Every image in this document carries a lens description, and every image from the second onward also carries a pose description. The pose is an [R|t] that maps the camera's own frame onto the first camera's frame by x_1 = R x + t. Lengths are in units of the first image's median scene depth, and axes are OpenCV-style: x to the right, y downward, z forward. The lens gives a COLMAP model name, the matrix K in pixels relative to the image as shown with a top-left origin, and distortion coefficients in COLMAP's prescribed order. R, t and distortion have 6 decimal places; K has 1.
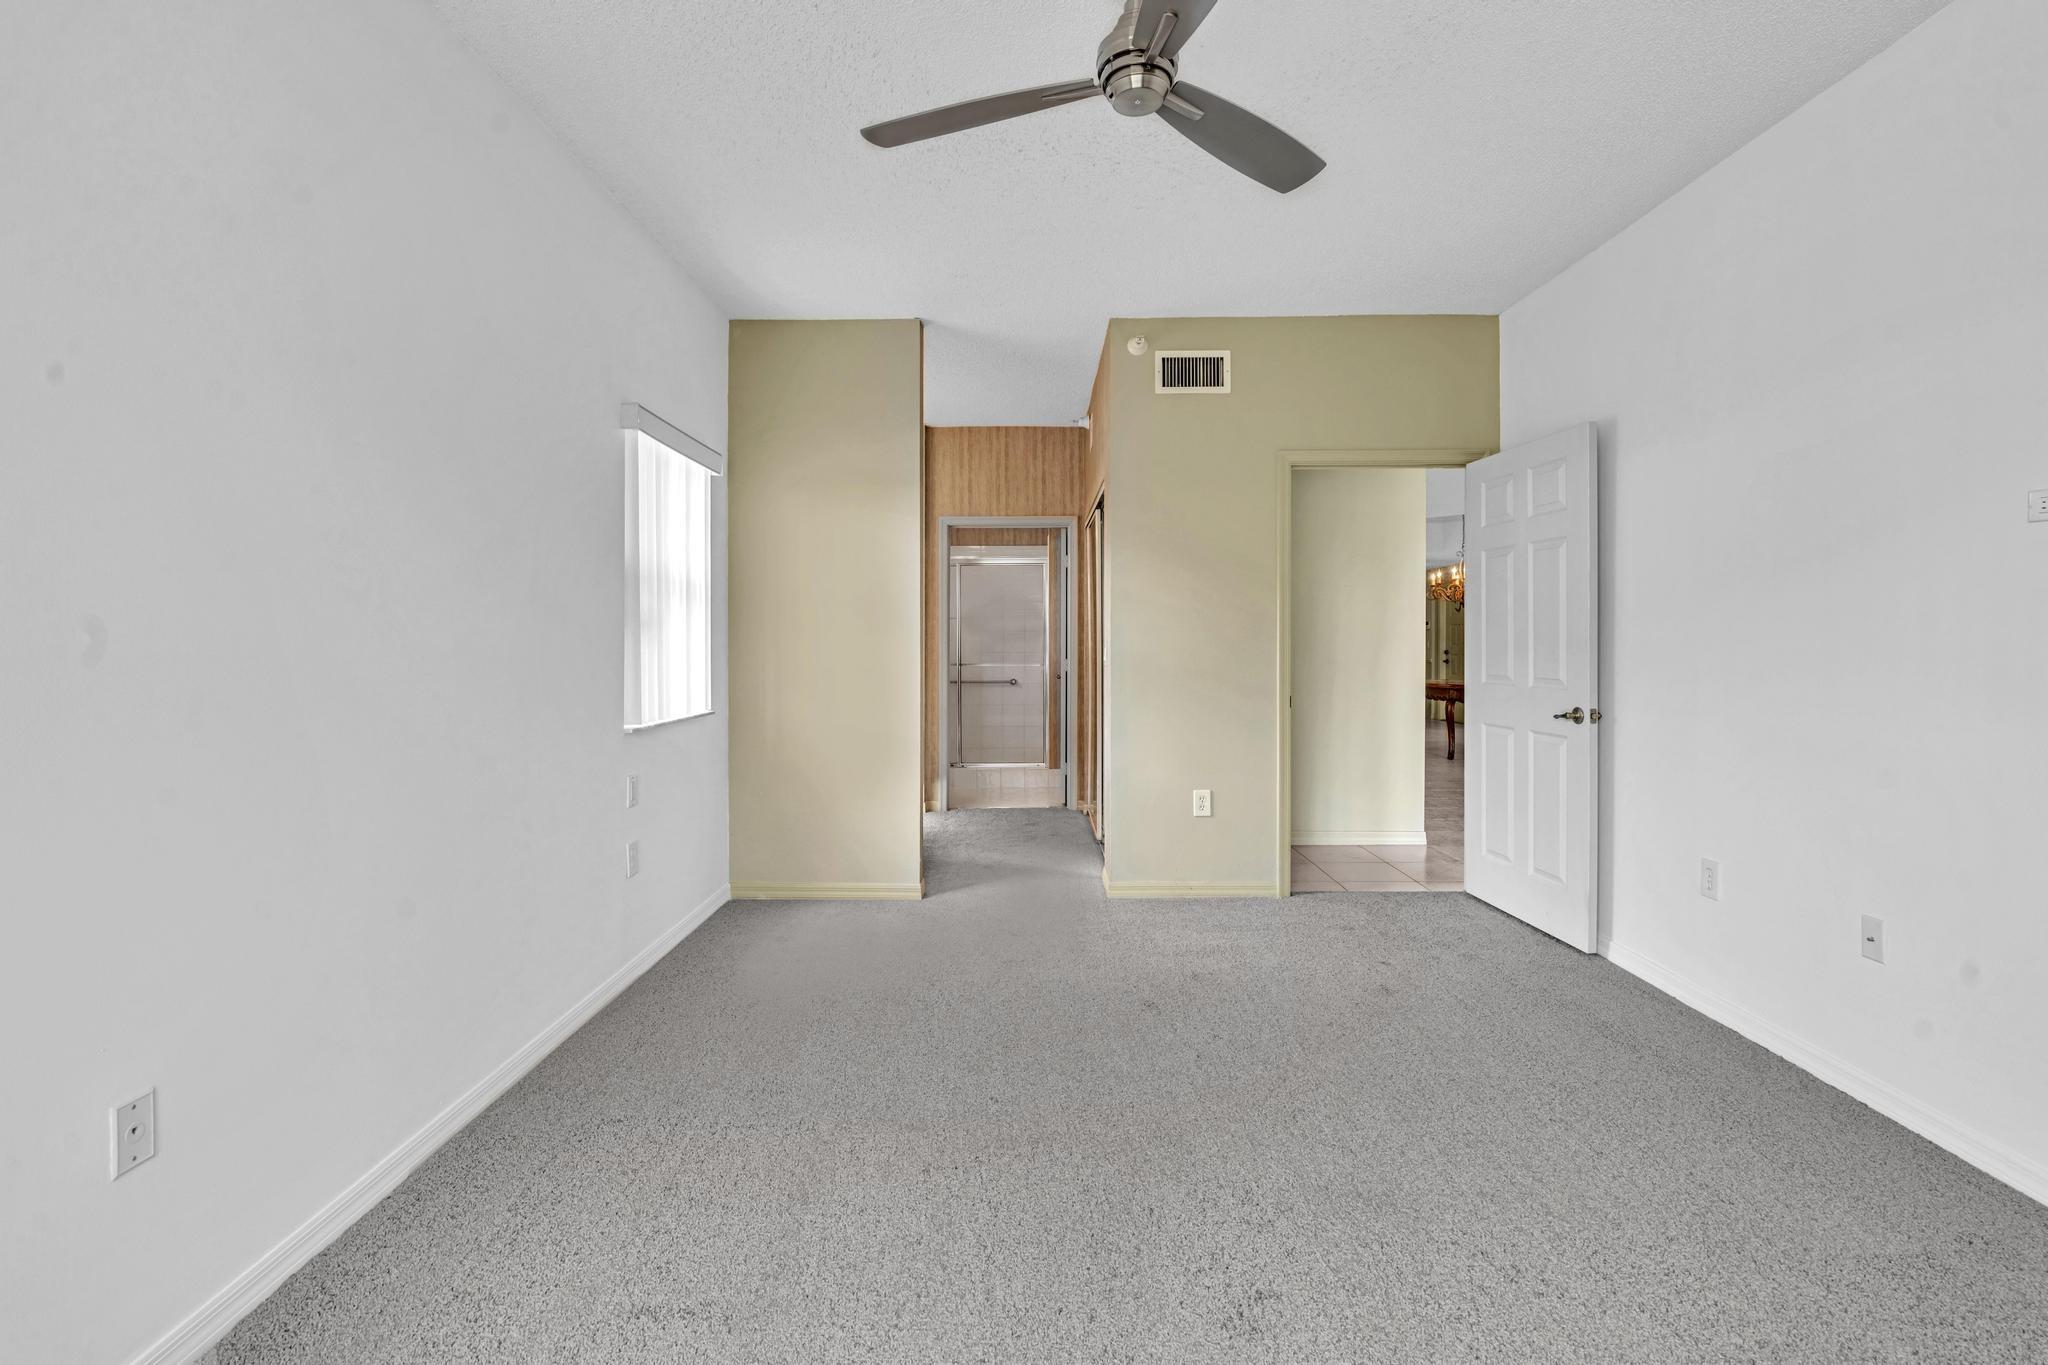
lens RADIAL K [[956.4, 0, 1016.8], [0, 956.4, 612.0], [0, 0, 1]] dist [-0.000317, 0.001449]
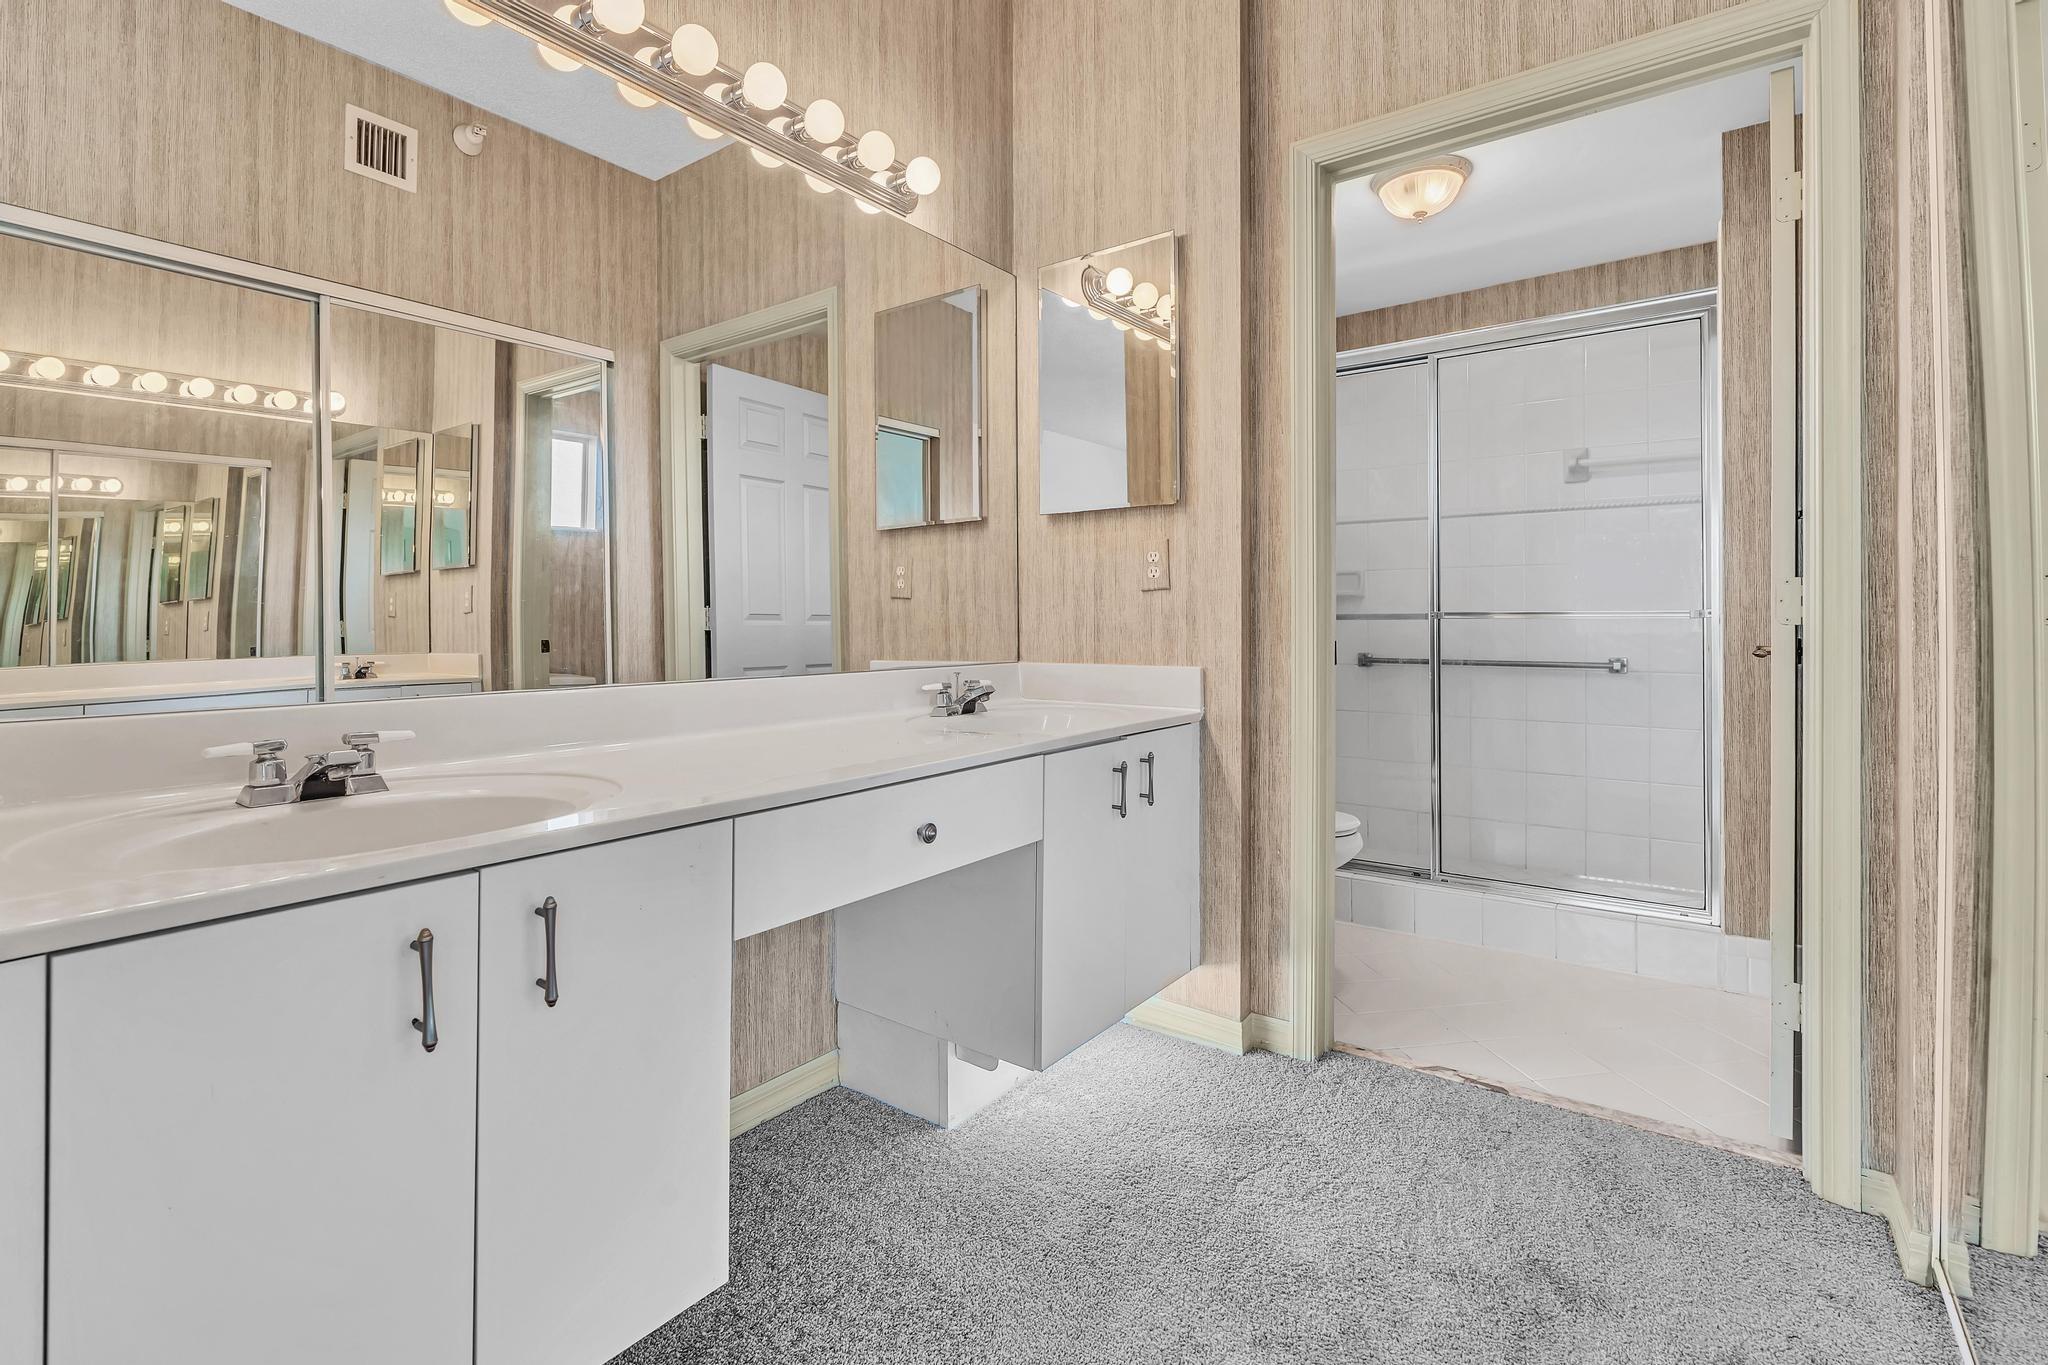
lens RADIAL K [[956.4, 0, 1016.8], [0, 956.4, 612.0], [0, 0, 1]] dist [-0.000317, 0.001449]
pose [[0.808629, -0.002929, -0.588311, 0.033754], [0.014686, 0.999776, 0.015209, 0.052267], [0.588135, -0.020938, 0.808492, 0.679304]]
